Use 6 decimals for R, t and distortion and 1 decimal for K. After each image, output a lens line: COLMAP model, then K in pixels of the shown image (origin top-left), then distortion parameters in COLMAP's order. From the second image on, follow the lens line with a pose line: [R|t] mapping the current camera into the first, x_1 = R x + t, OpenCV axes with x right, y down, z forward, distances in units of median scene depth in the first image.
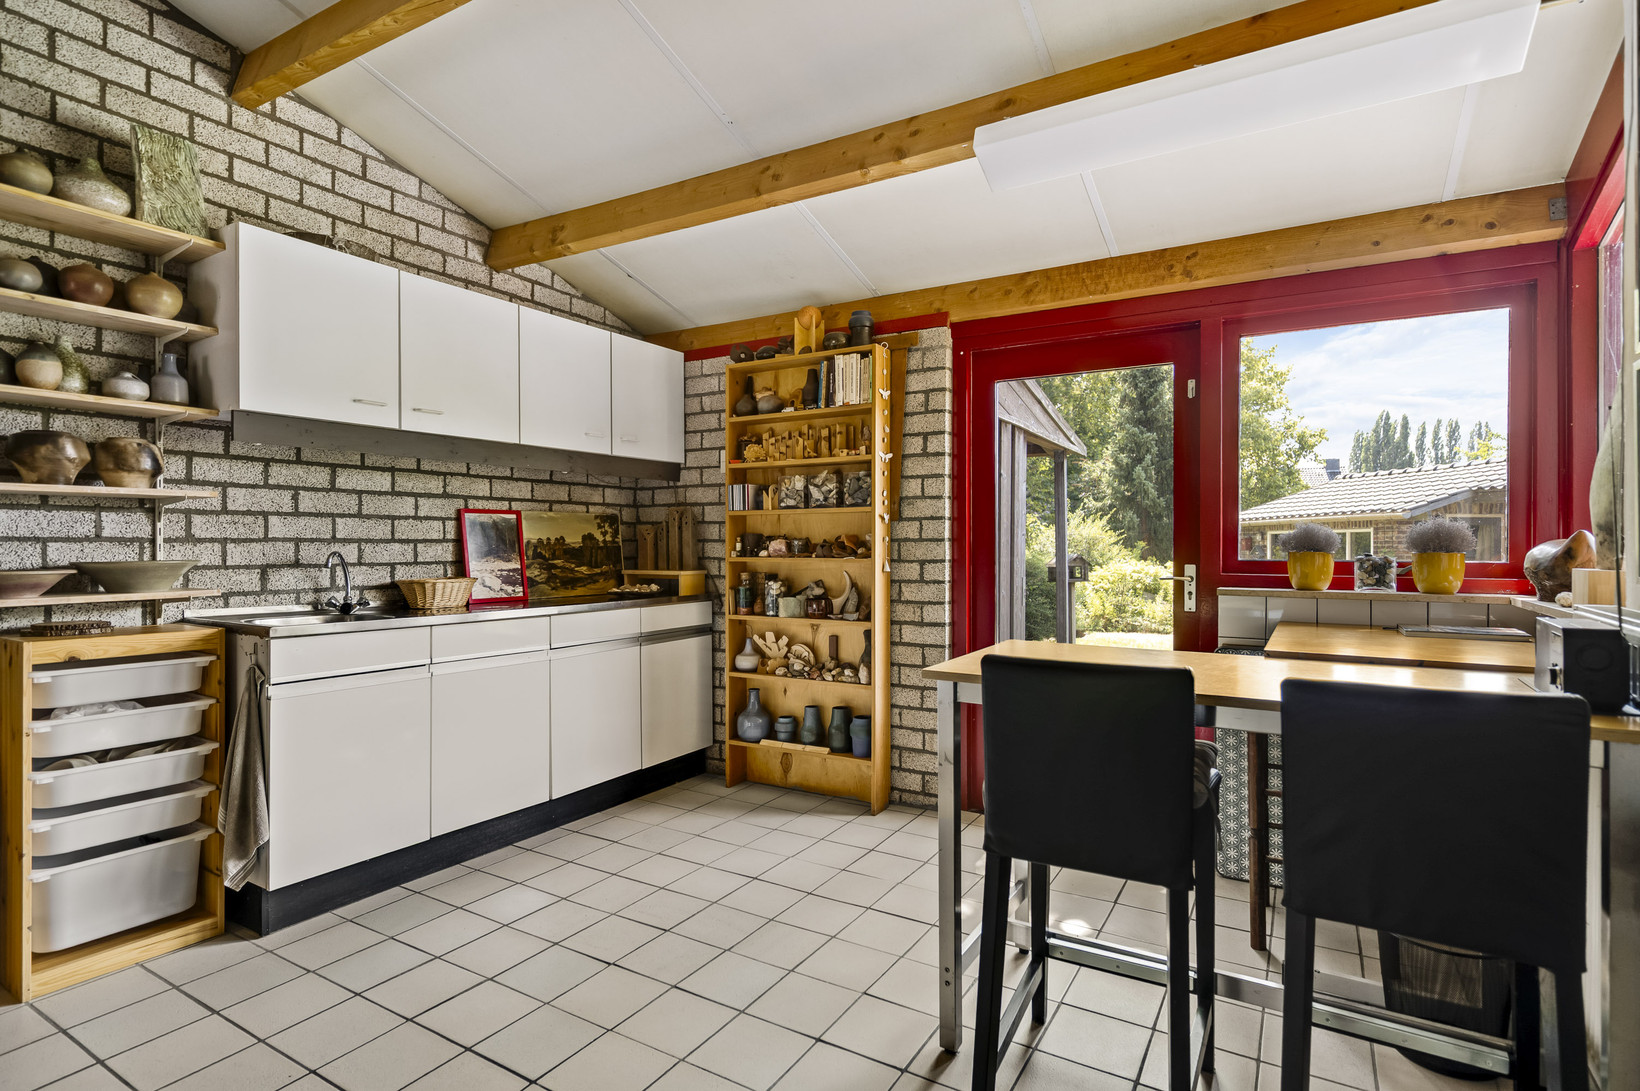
lens RADIAL K [[803.7, 0, 823.3], [0, 803.7, 539.7], [0, 0, 1]] dist [-0.002432, -0.000326]
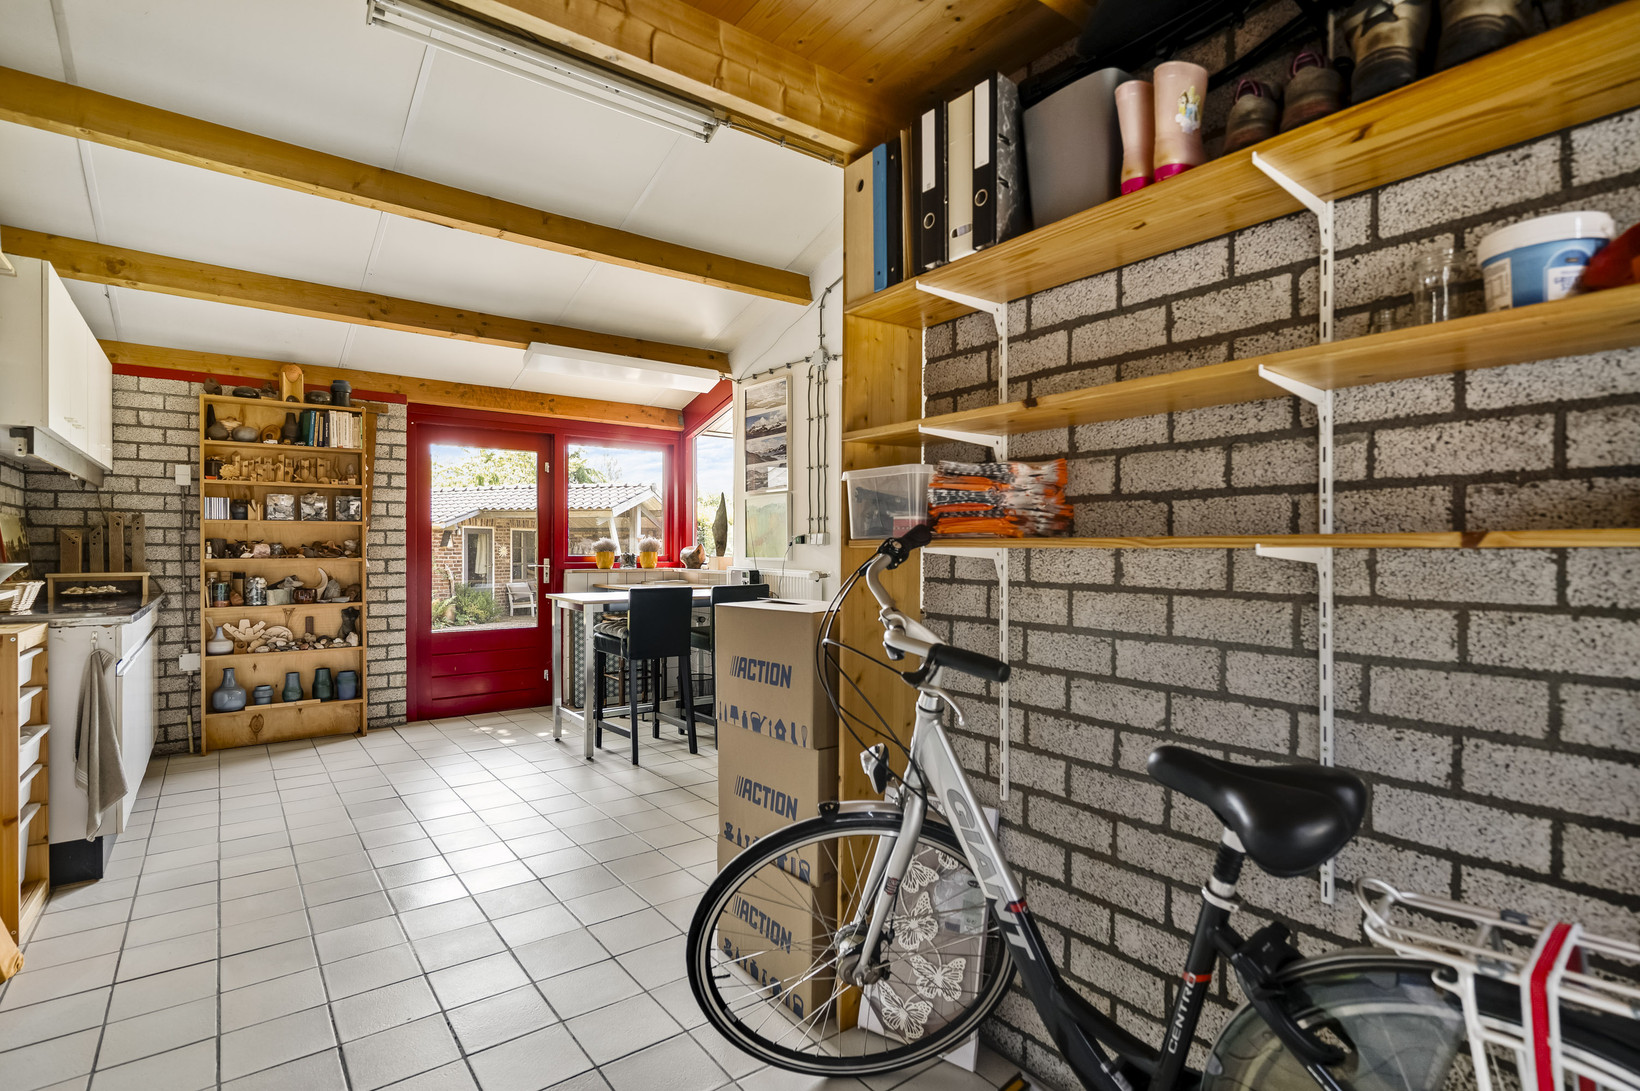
lens RADIAL K [[803.7, 0, 822.6], [0, 803.7, 549.0], [0, 0, 1]] dist [-0.002432, -0.000326]
pose [[0.383878, 0.003244, 0.923378, -0.913065], [-0.000591, 0.999994, -0.003268, 0.011663], [-0.923384, 0.000709, 0.383877, -0.298543]]
